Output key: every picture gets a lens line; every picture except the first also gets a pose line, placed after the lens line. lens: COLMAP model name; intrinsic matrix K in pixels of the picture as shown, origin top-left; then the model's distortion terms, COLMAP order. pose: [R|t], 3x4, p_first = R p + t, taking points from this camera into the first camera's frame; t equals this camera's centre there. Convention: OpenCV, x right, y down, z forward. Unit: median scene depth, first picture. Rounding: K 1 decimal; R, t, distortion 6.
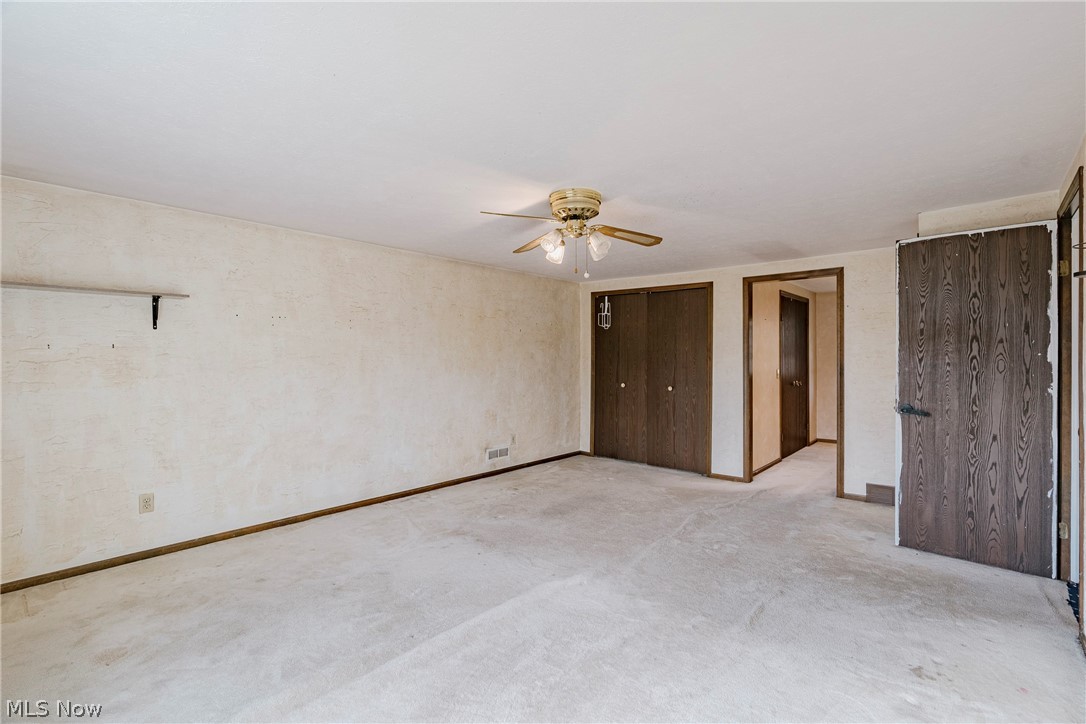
lens RADIAL K [[502.8, 0, 534.7], [0, 502.8, 360.9], [0, 0, 1]] dist [-0.009109, 0.002484]
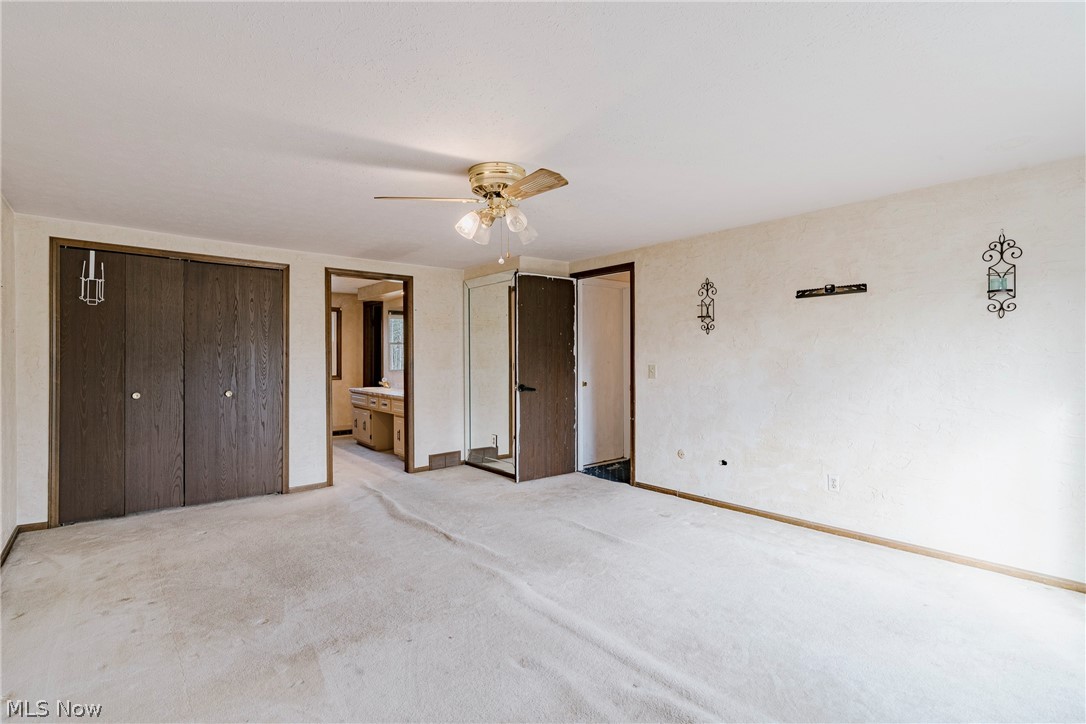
lens RADIAL K [[537.8, 0, 538.4], [0, 537.8, 361.3], [0, 0, 1]] dist [-0.006964, 0.001433]
pose [[0.119891, -0.008278, 0.992753, -0.527541], [0.009751, 0.999927, 0.007160, 0.005344], [-0.992739, 0.008822, 0.119963, 0.489325]]
